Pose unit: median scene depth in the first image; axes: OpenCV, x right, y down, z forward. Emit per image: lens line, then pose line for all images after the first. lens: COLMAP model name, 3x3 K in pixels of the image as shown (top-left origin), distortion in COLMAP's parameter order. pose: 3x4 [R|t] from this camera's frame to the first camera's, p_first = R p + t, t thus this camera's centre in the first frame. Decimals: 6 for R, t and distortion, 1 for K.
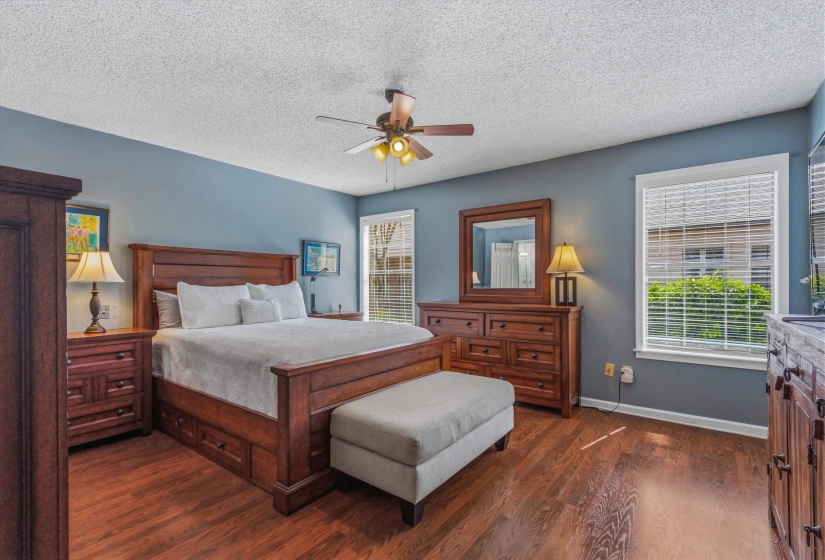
lens RADIAL K [[376.7, 0, 414.6], [0, 376.7, 279.9], [0, 0, 1]] dist [0.000356, 0.000117]
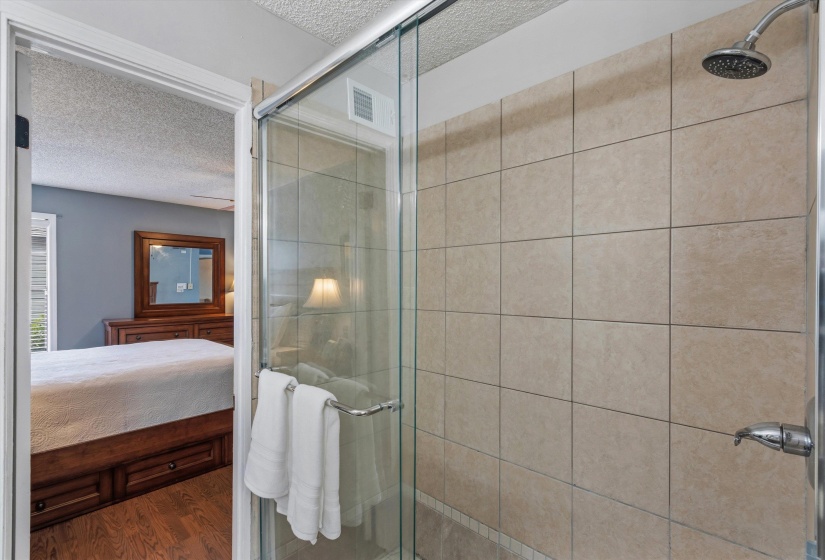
lens RADIAL K [[376.7, 0, 414.7], [0, 376.7, 283.8], [0, 0, 1]] dist [0.000356, 0.000117]
pose [[0.115111, 0.005933, 0.993335, -0.946628], [-0.001581, 0.999982, -0.005790, -0.037816], [-0.993351, -0.000904, 0.115119, 0.136497]]
